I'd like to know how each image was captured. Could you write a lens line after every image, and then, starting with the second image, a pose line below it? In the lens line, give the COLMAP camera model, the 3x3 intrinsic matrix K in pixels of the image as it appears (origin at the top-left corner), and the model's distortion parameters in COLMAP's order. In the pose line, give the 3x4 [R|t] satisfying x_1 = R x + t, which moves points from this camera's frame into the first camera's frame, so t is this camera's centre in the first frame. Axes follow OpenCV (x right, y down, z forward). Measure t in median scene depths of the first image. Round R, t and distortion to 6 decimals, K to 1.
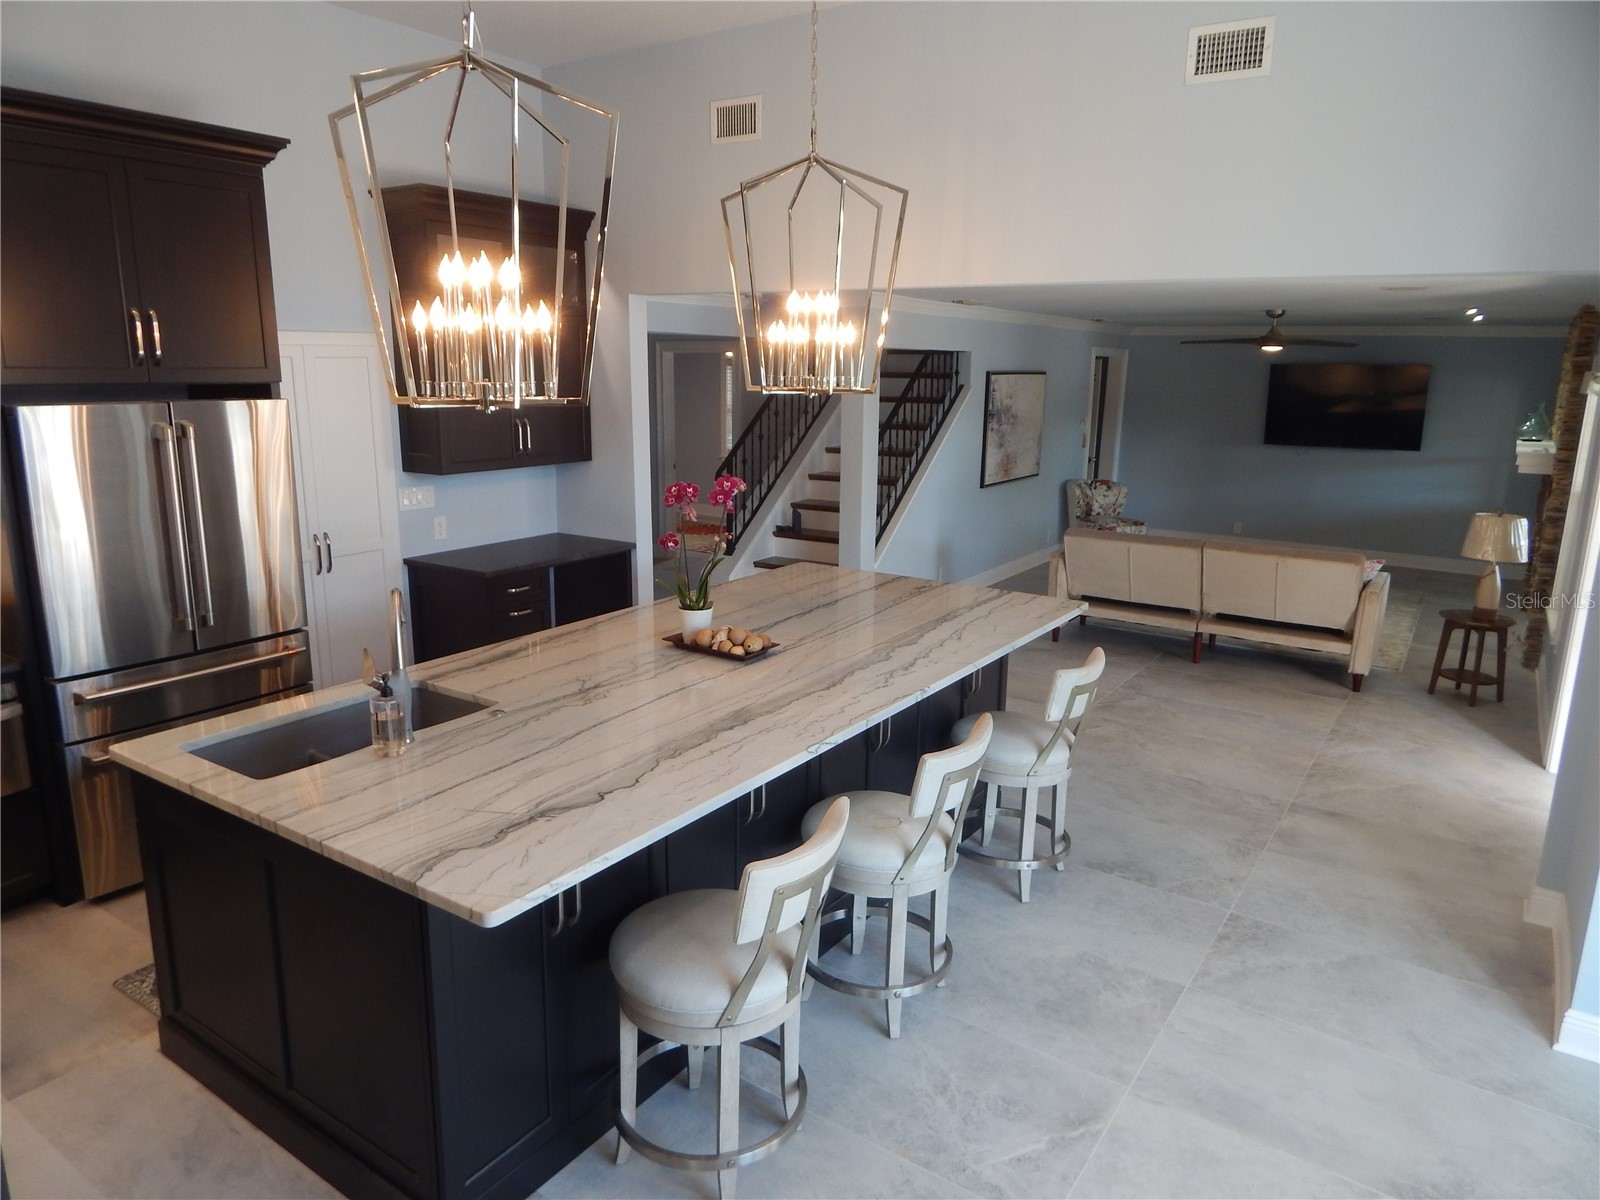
lens RADIAL K [[1053.7, 0, 807.2], [0, 1053.7, 599.1], [0, 0, 1]] dist [0.013540, -0.004783]
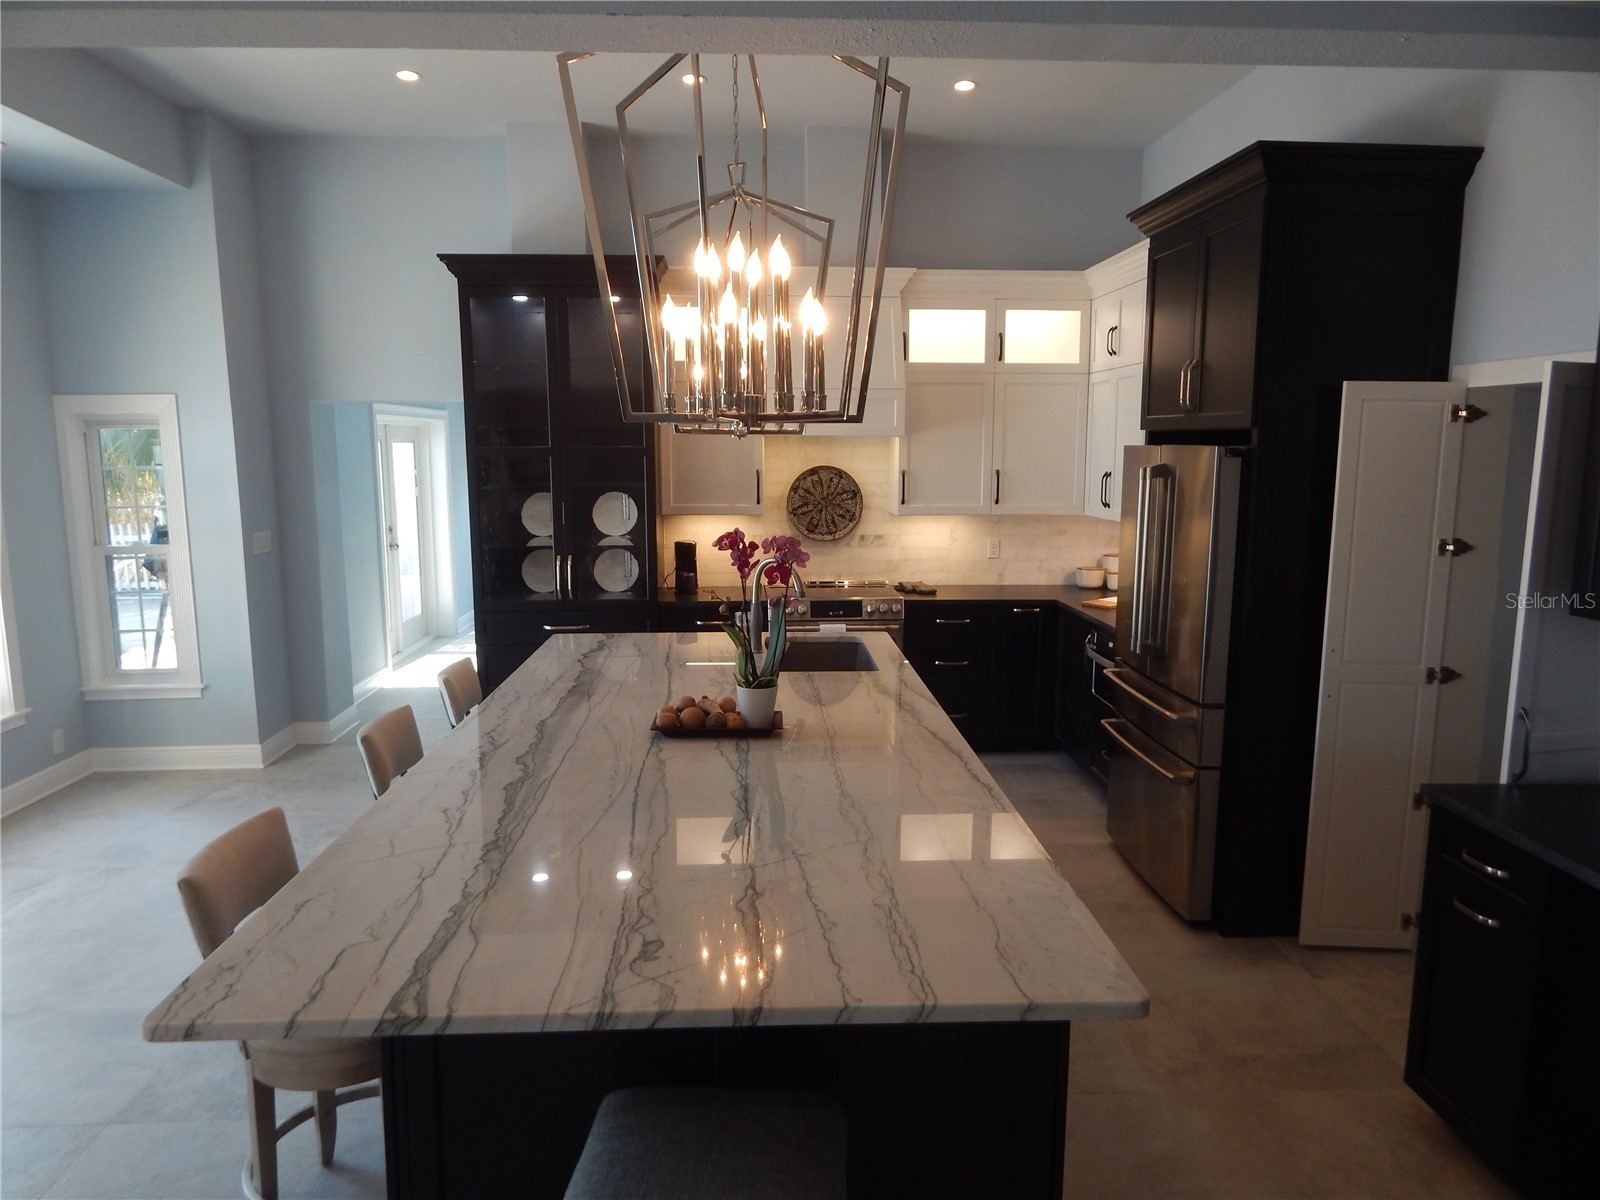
lens RADIAL K [[1049.2, 0, 800.0], [0, 1049.2, 600.0], [0, 0, 1]] dist [0.004571, 0.000172]
pose [[-0.803361, 0.075093, -0.590739, 0.372680], [-0.141333, 0.939629, 0.311646, -0.337925], [0.578478, 0.333855, -0.744248, 1.727210]]
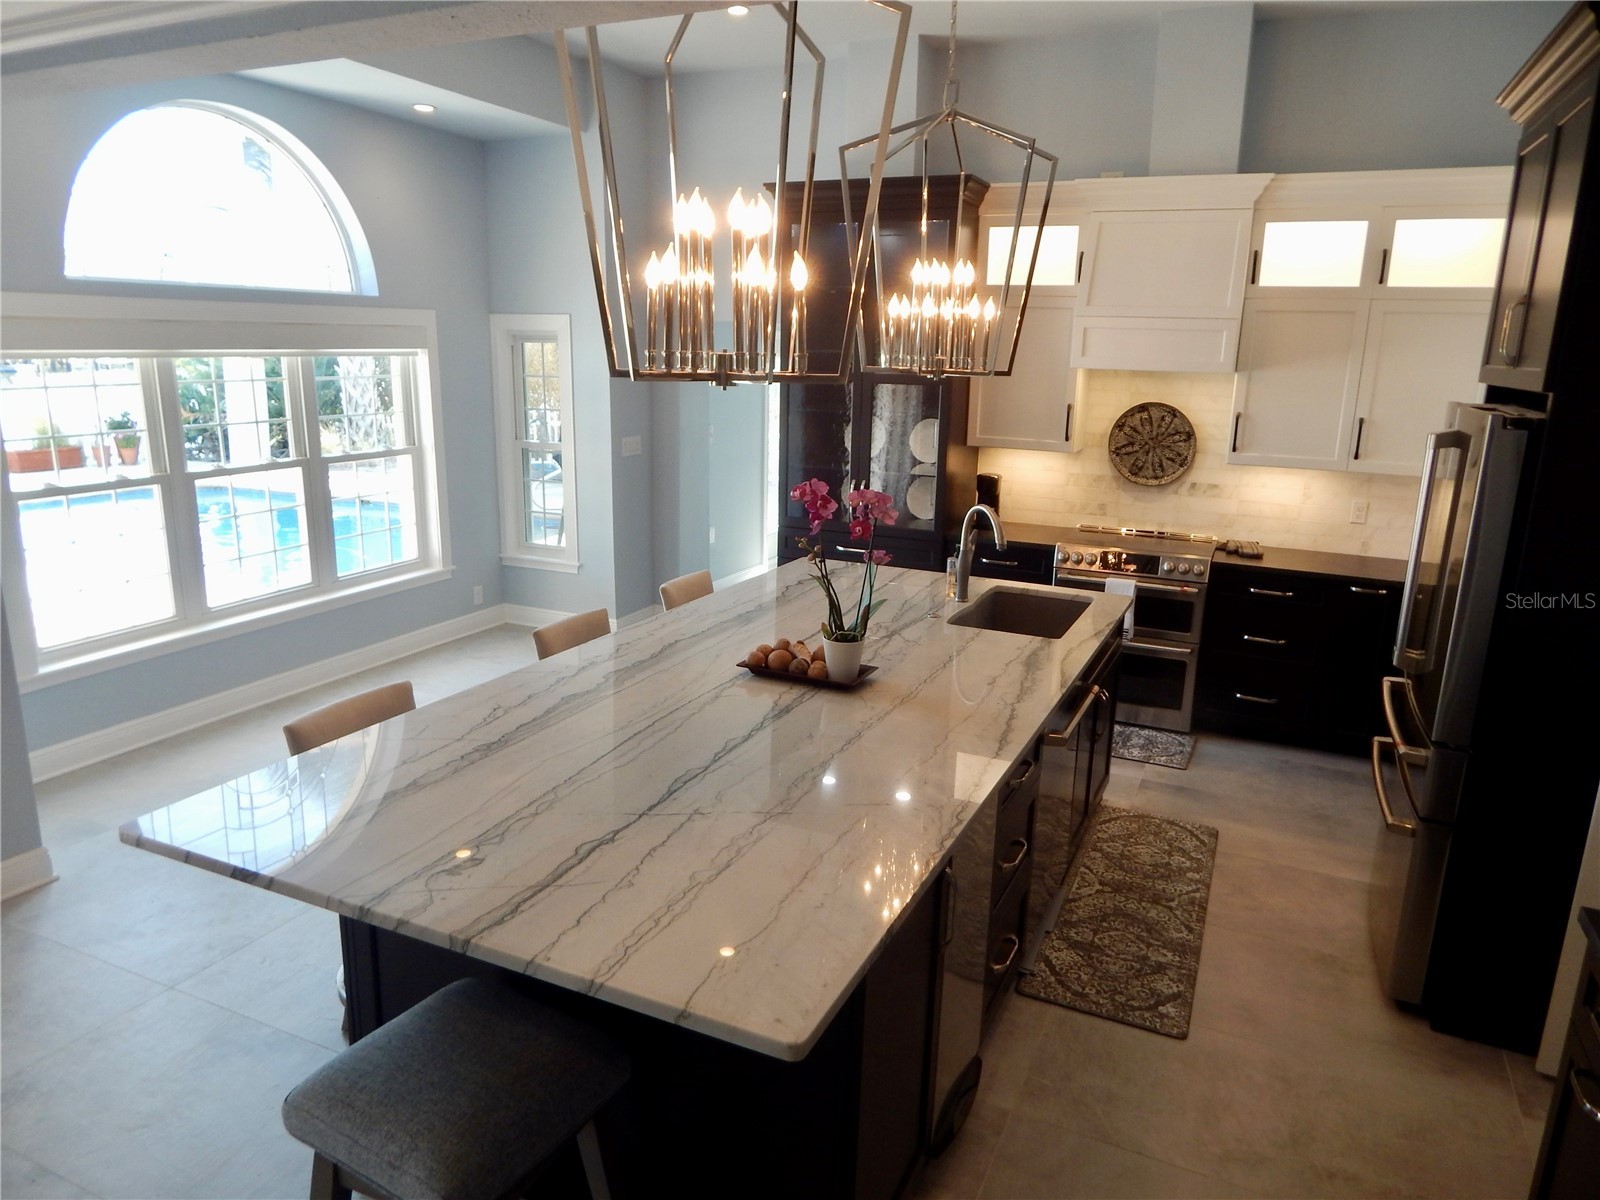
lens RADIAL K [[1053.7, 0, 807.2], [0, 1053.7, 599.1], [0, 0, 1]] dist [0.013540, -0.004783]
pose [[-0.986366, -0.000768, -0.164567, 0.061140], [-0.074209, 0.894626, 0.440610, -0.405480], [0.146888, 0.446815, -0.882485, 1.831009]]
